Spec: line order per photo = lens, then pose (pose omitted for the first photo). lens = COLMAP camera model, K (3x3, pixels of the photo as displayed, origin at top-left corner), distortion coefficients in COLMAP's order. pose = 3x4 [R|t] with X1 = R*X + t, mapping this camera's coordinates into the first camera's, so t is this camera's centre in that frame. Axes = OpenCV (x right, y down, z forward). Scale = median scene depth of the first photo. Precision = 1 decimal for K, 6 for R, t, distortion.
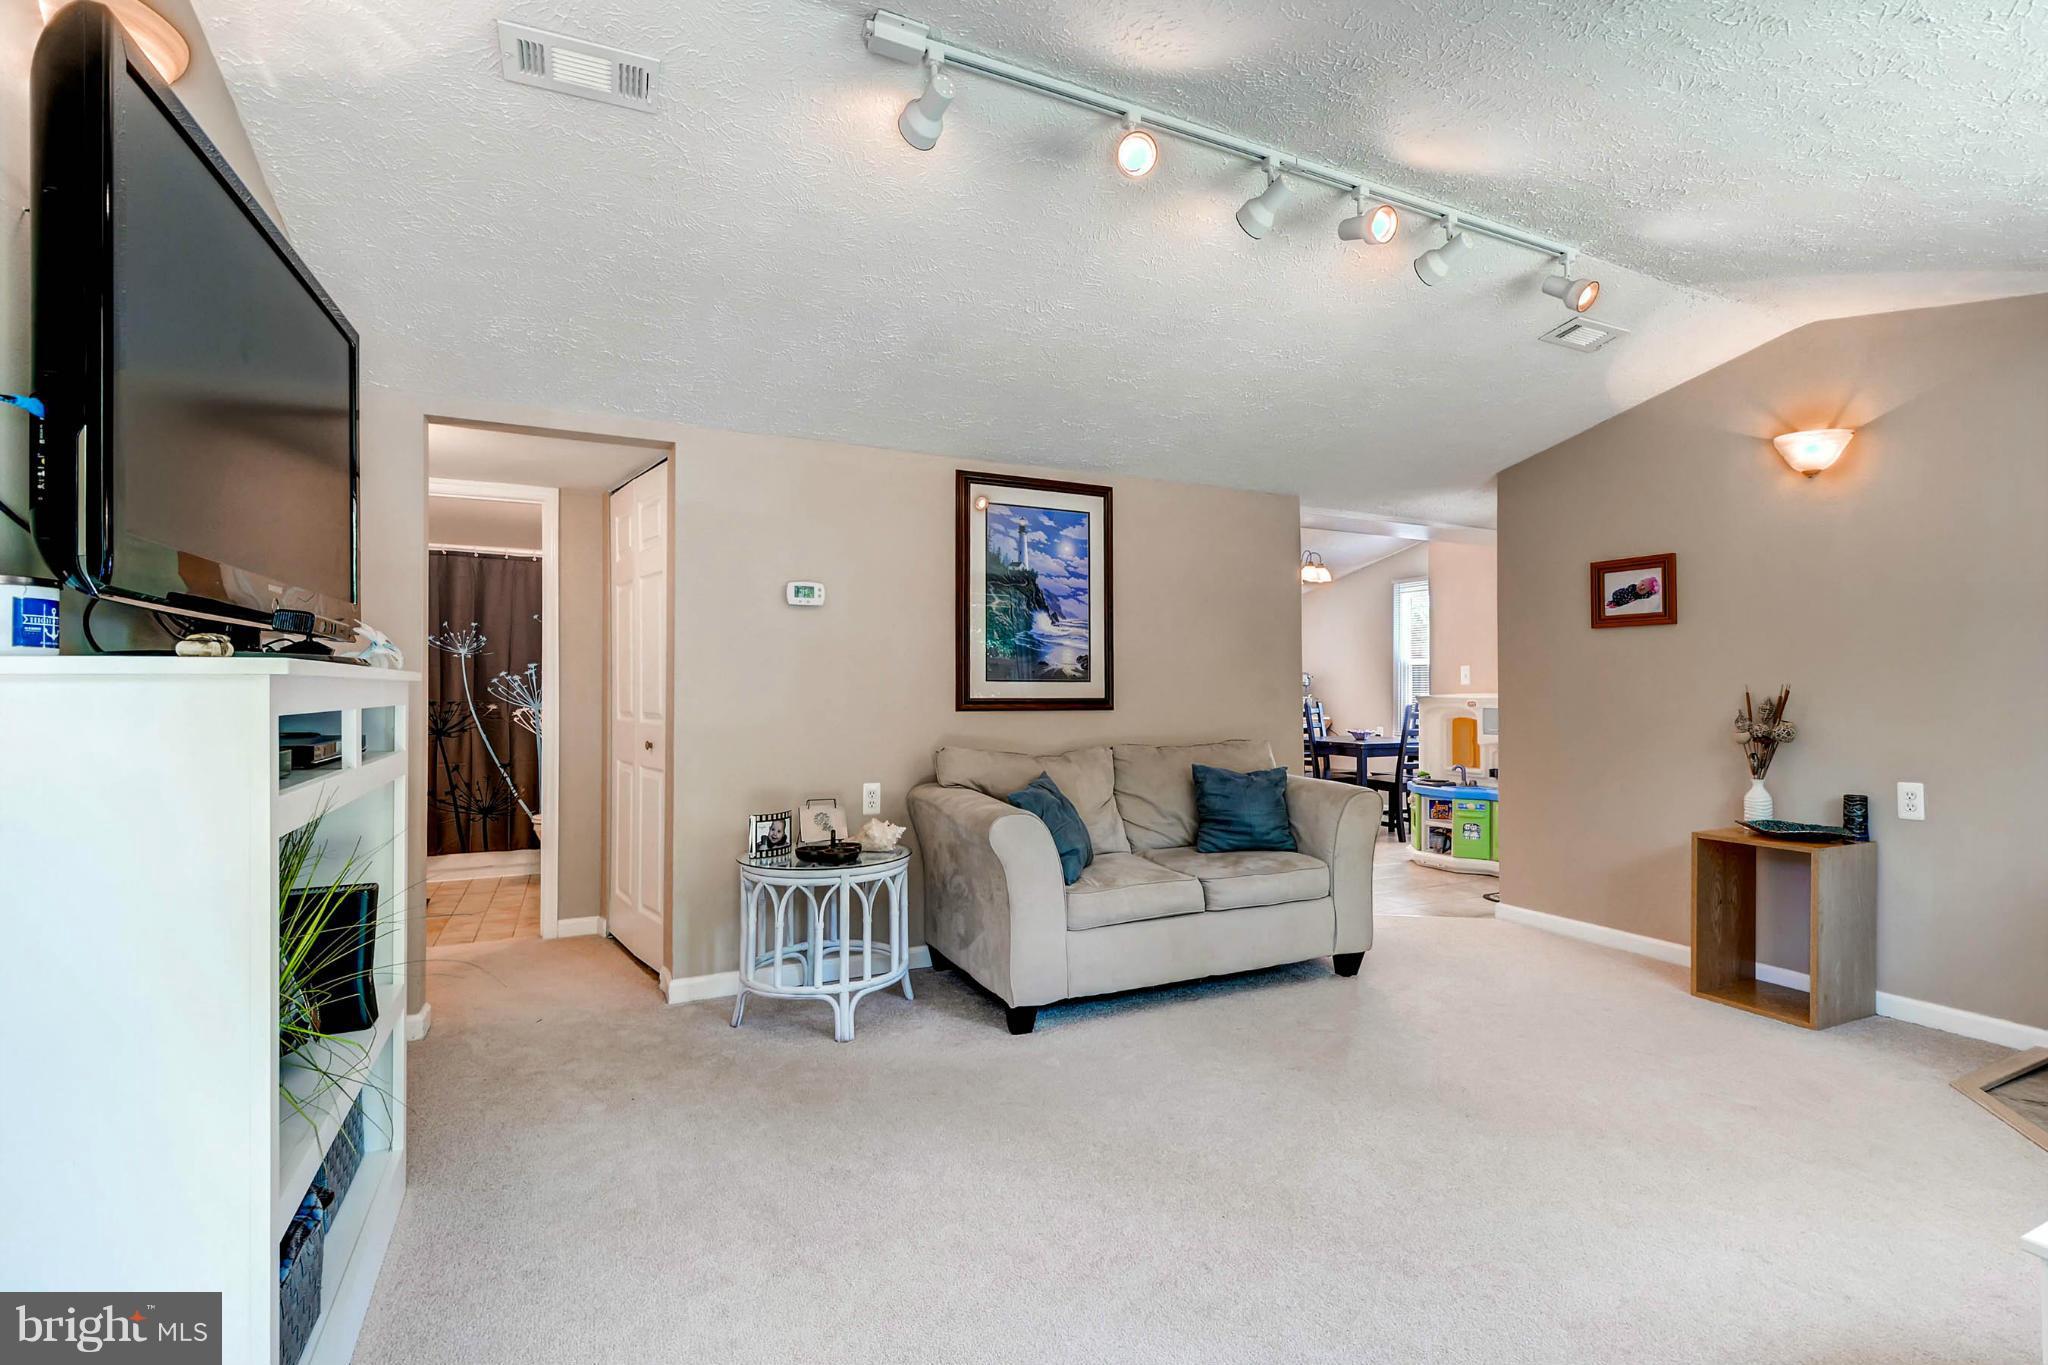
lens RADIAL K [[916.5, 0, 1024.3], [0, 916.5, 694.0], [0, 0, 1]] dist [0.014833, -0.000342]
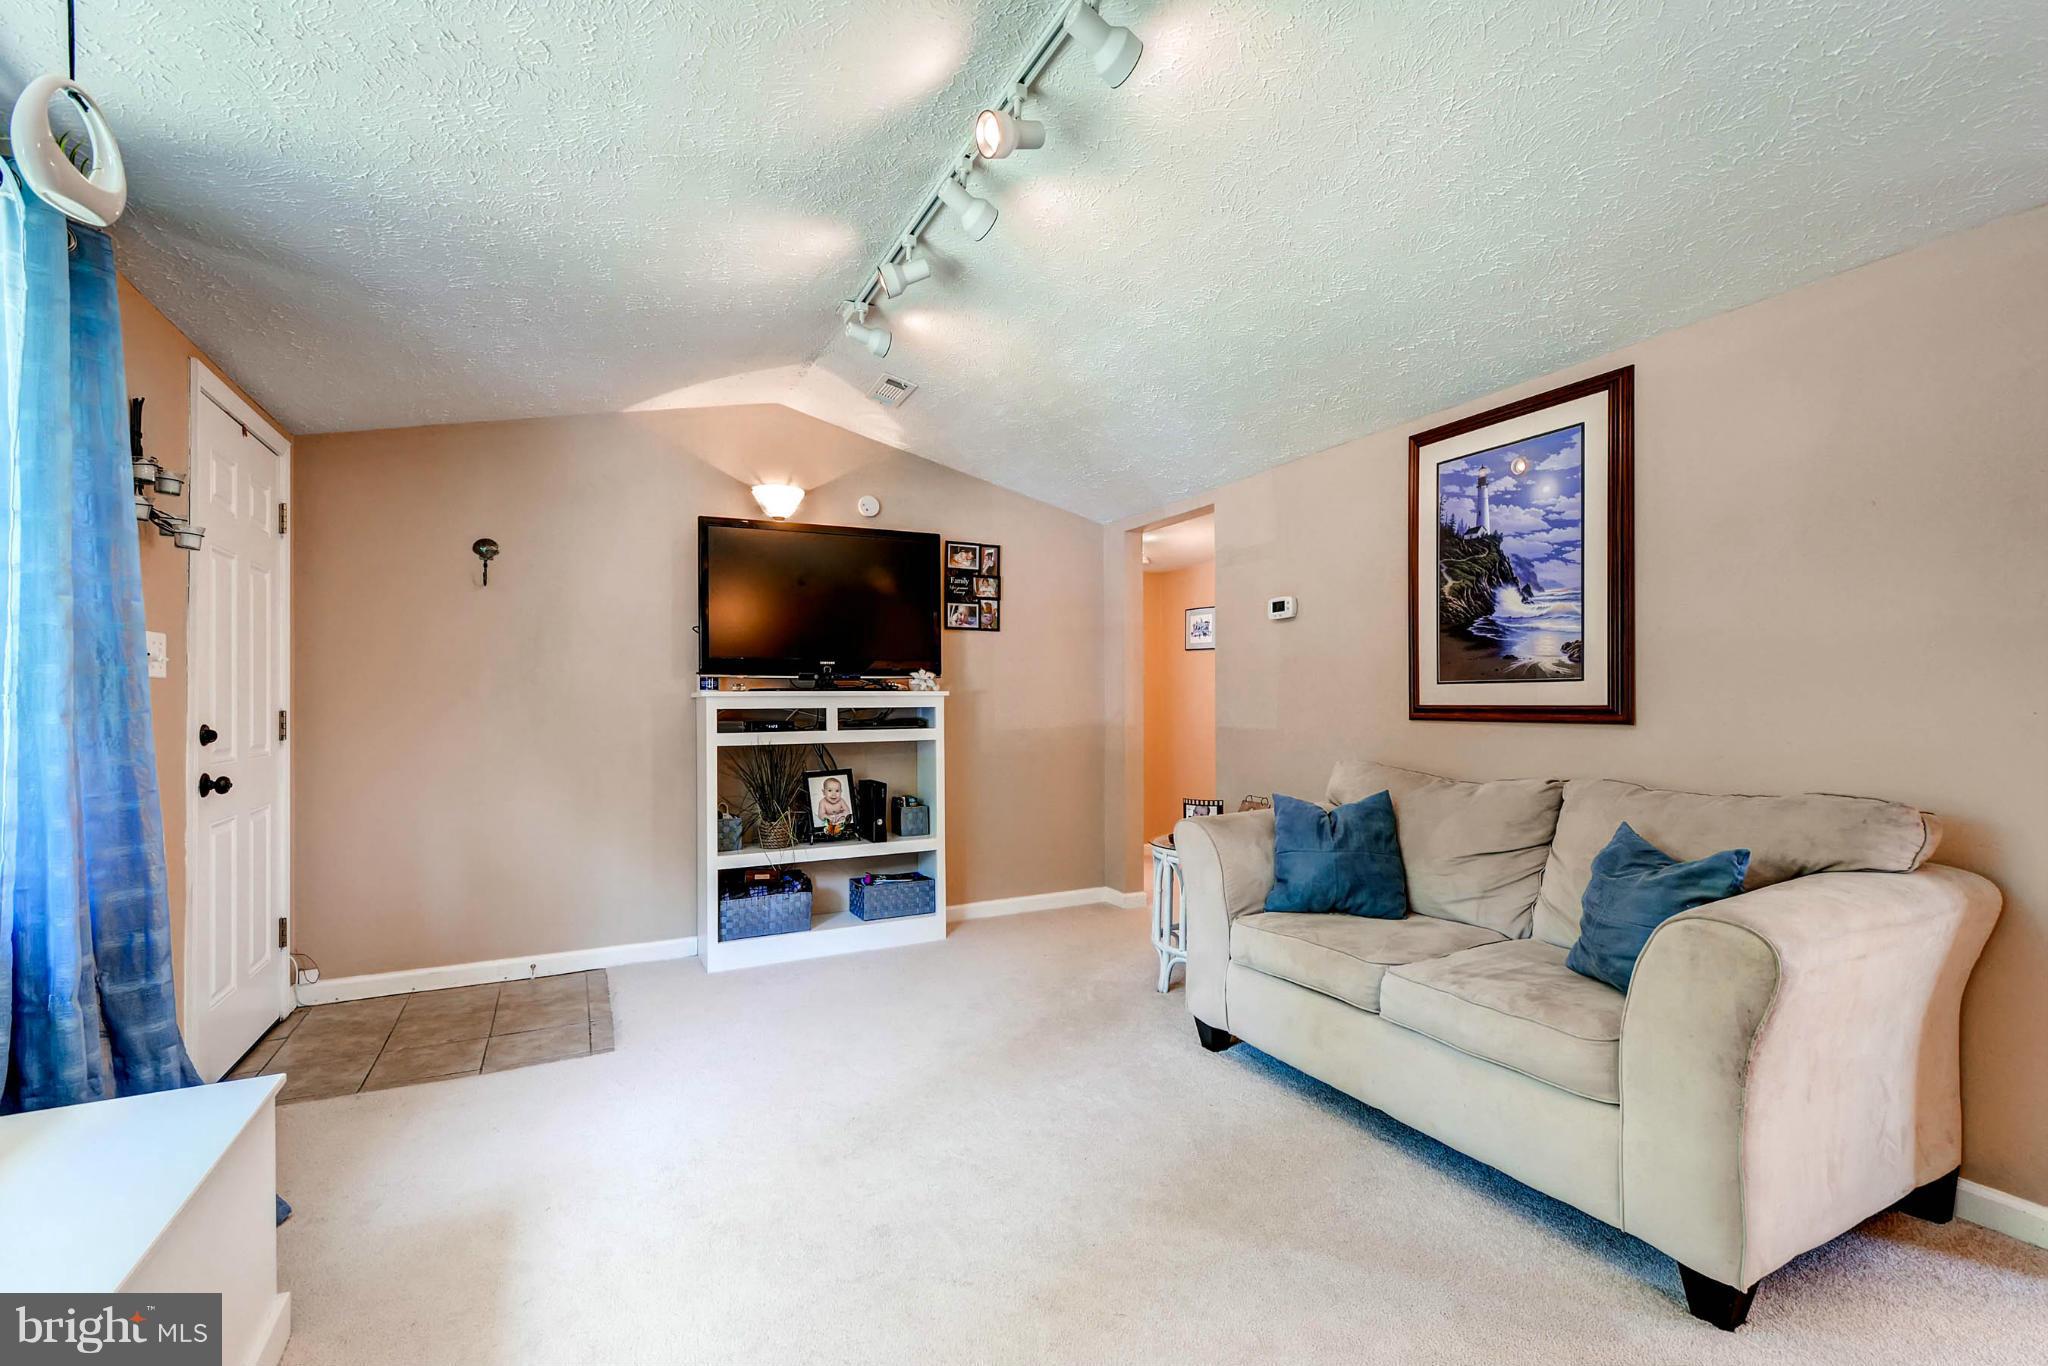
lens RADIAL K [[916.5, 0, 1024.3], [0, 916.5, 694.5], [0, 0, 1]] dist [0.014833, -0.000342]
pose [[0.013511, -0.003462, -0.999903, 0.736225], [0.008408, 0.999959, -0.003348, -0.004623], [0.999873, -0.008362, 0.013540, 0.597036]]
